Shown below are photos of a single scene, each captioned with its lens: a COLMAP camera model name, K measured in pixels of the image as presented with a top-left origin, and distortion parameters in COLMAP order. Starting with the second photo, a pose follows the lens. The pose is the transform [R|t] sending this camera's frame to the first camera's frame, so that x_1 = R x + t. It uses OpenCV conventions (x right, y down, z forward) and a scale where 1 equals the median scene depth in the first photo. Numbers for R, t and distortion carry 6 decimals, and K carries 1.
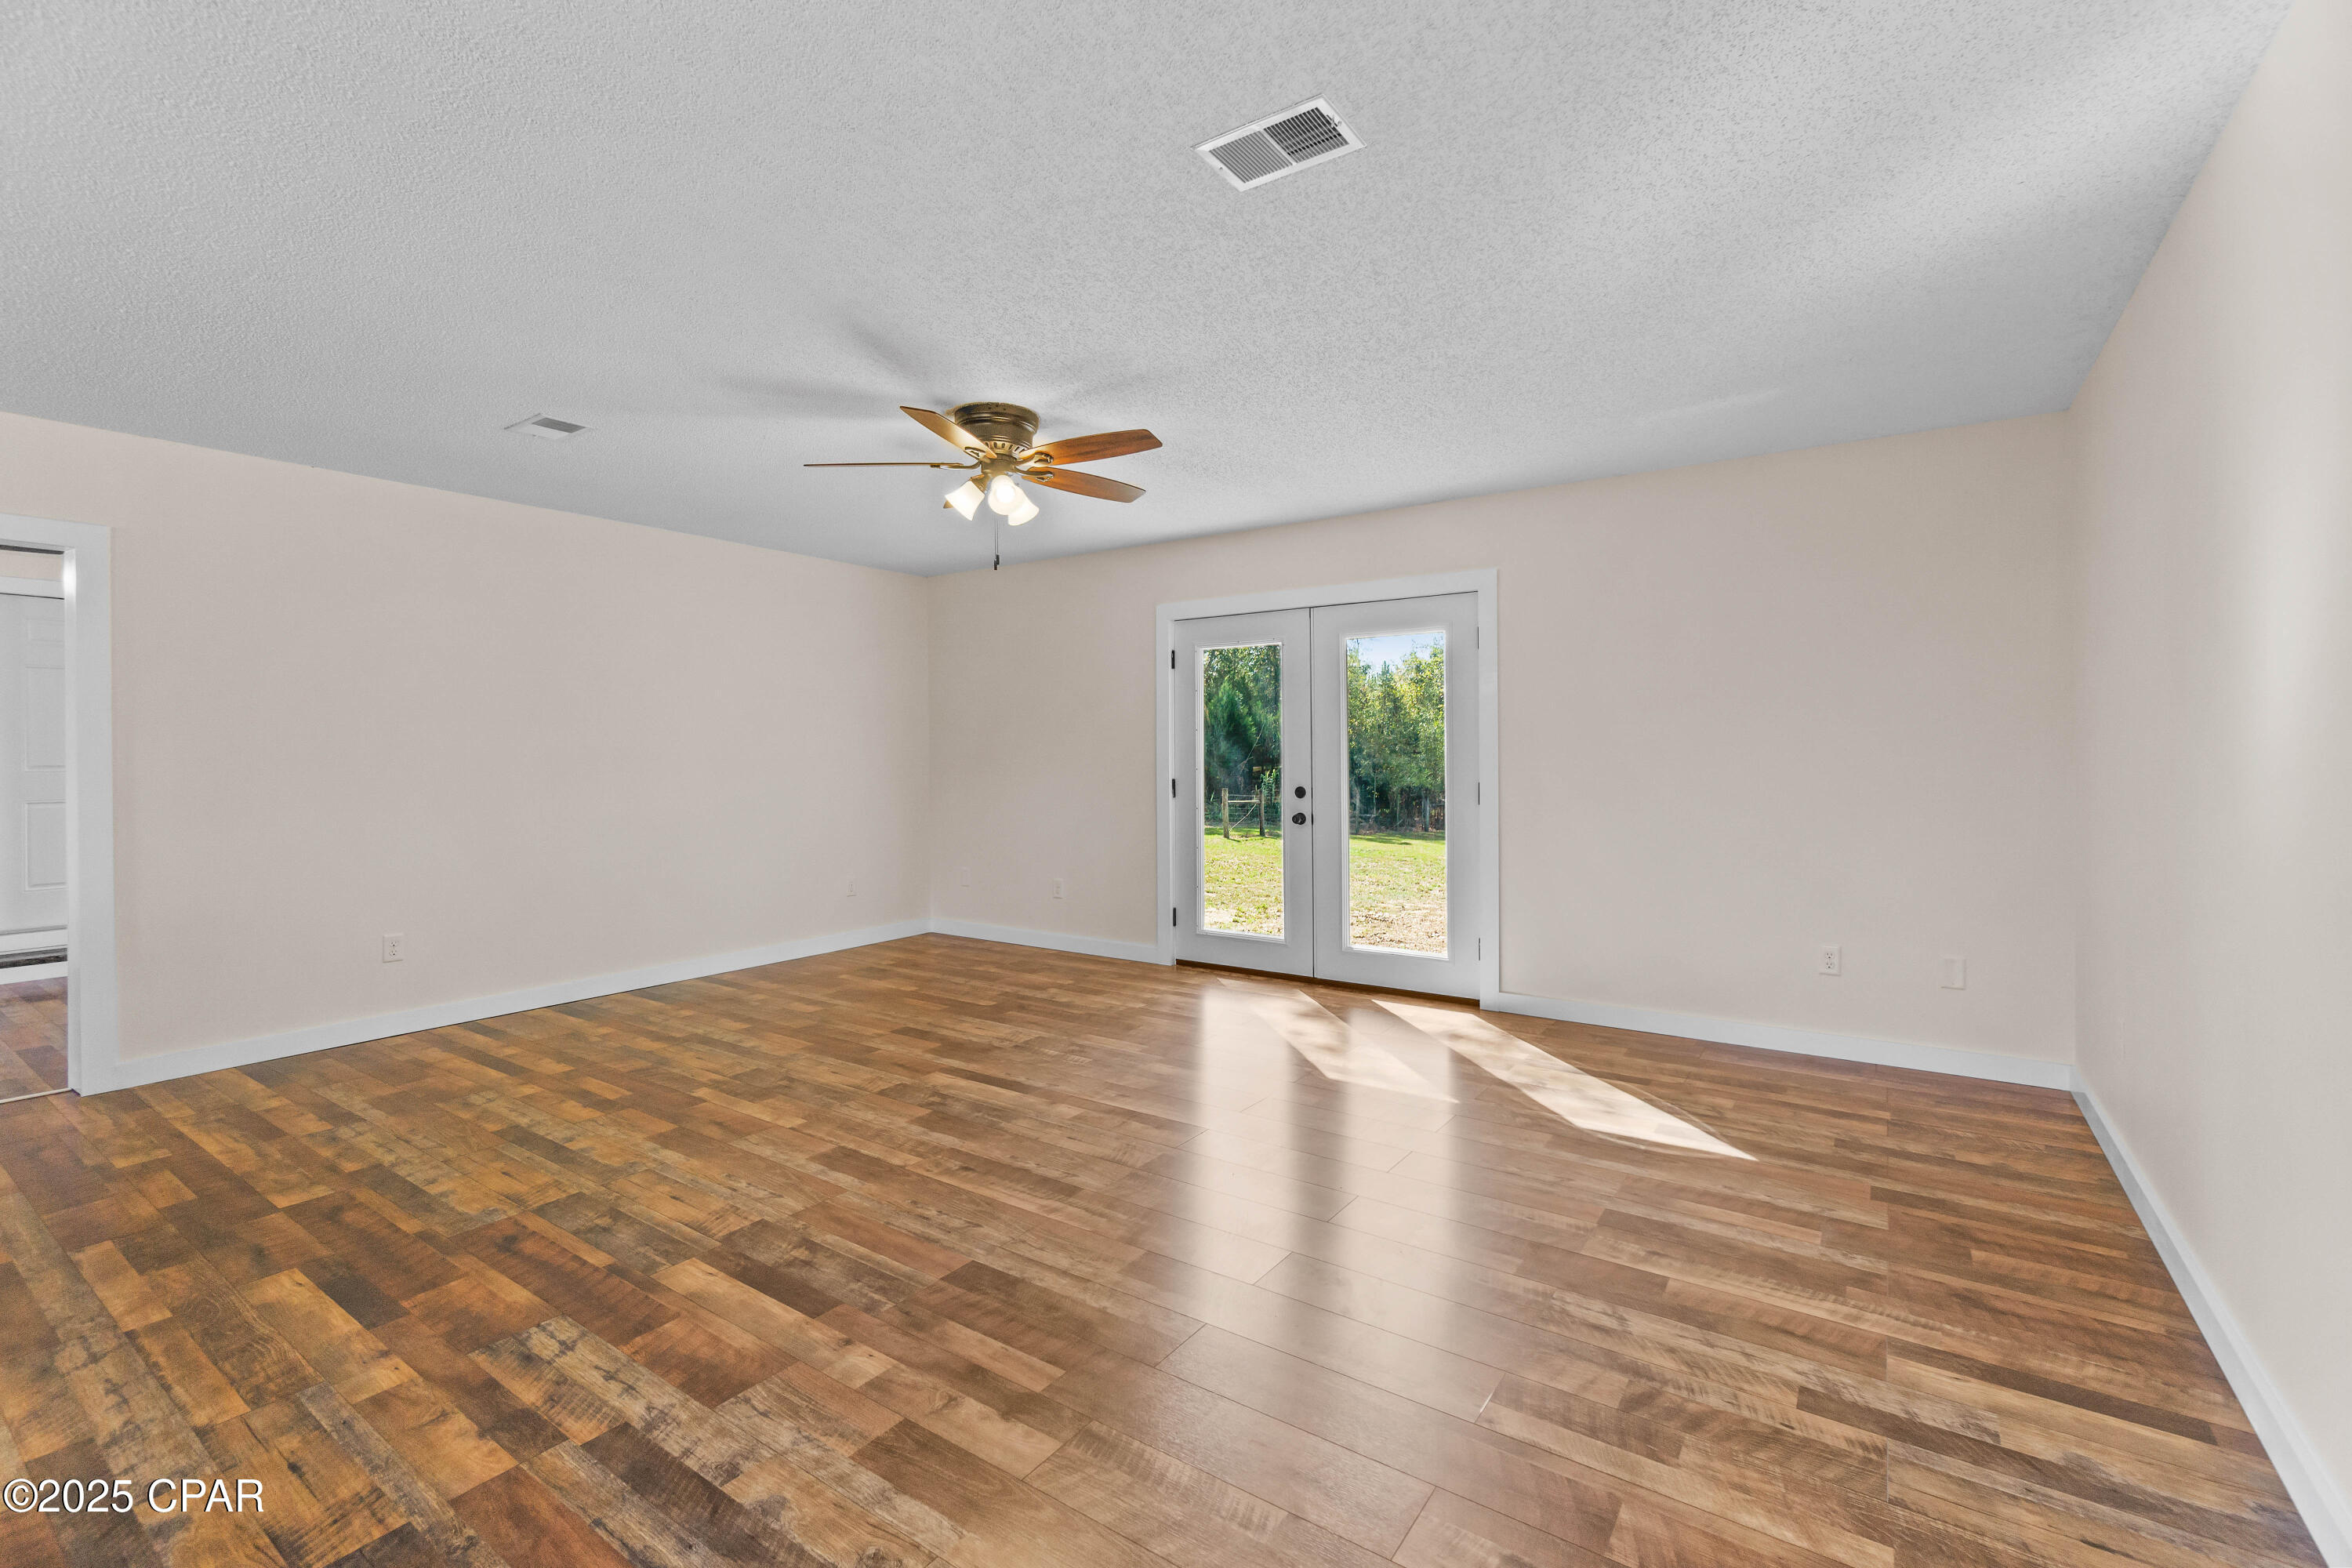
lens RADIAL K [[1027.2, 0, 1181.7], [0, 1027.2, 763.7], [0, 0, 1]] dist [-0.003271, 0.001663]
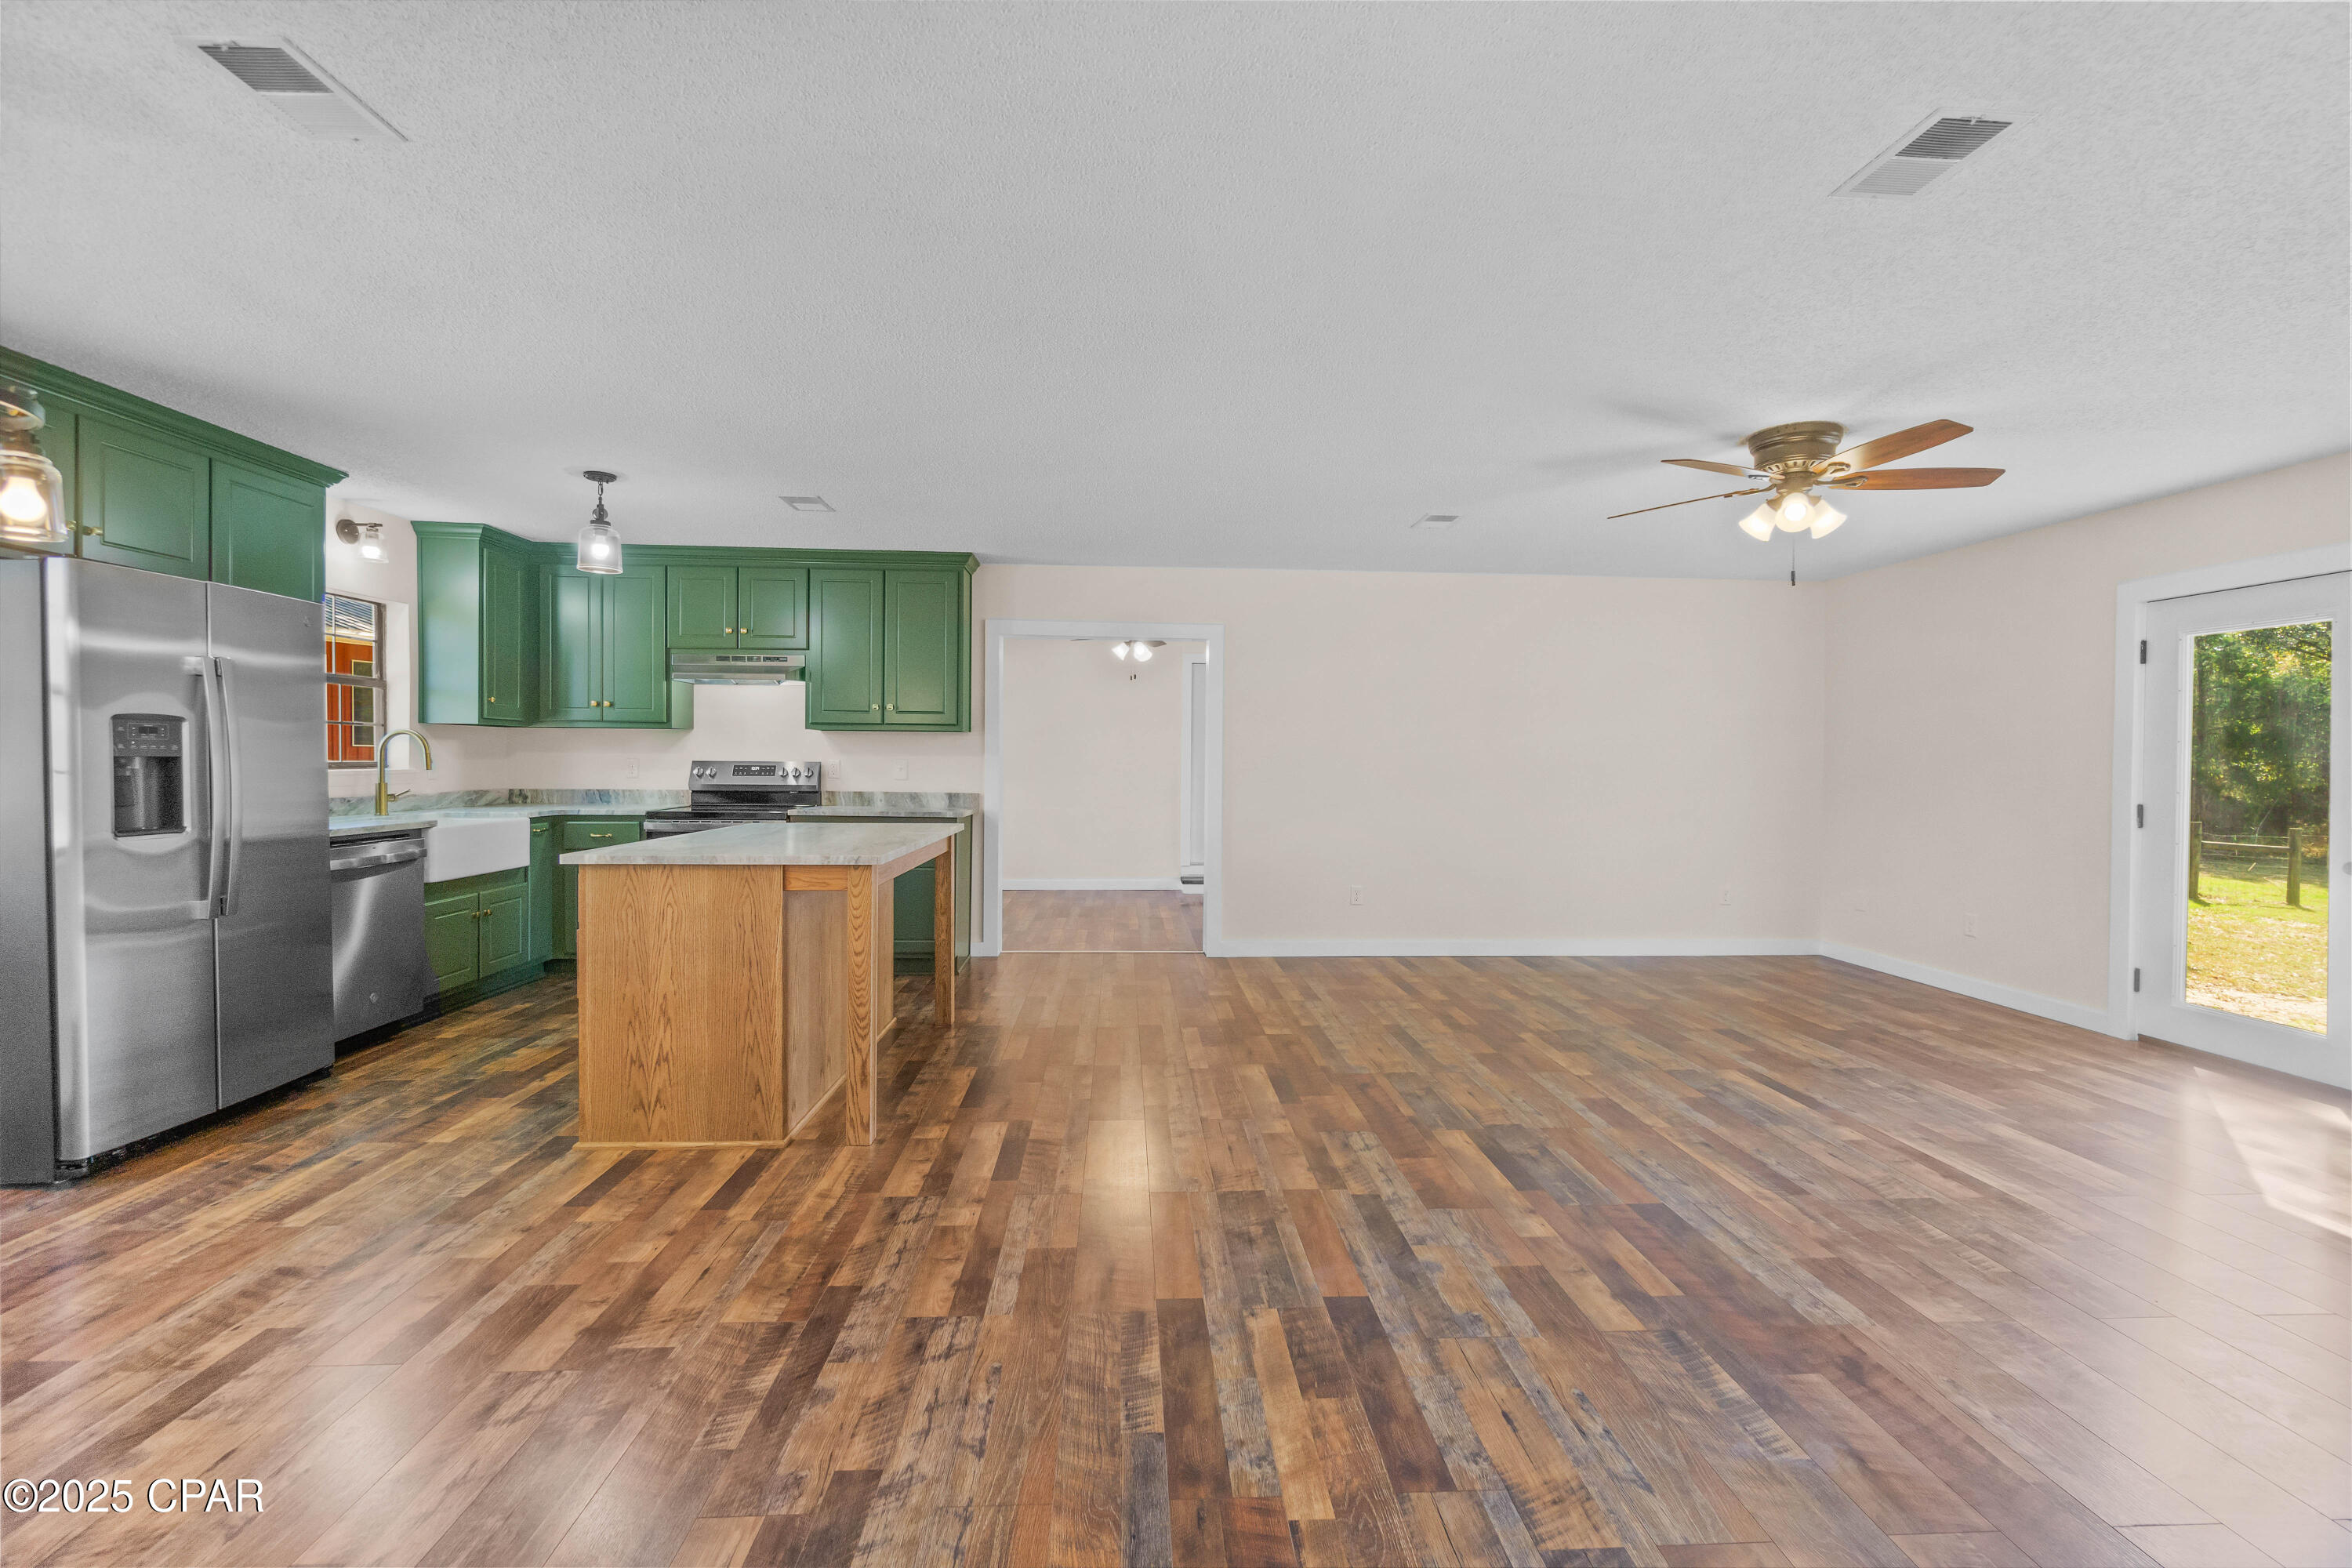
lens RADIAL K [[1027.2, 0, 1171.5], [0, 1027.2, 780.9], [0, 0, 1]] dist [-0.003271, 0.001663]
pose [[0.609301, 0.027292, -0.792469, 0.285898], [-0.022638, 0.999599, 0.017019, 0.000907], [0.792616, 0.007570, 0.609674, -0.116135]]
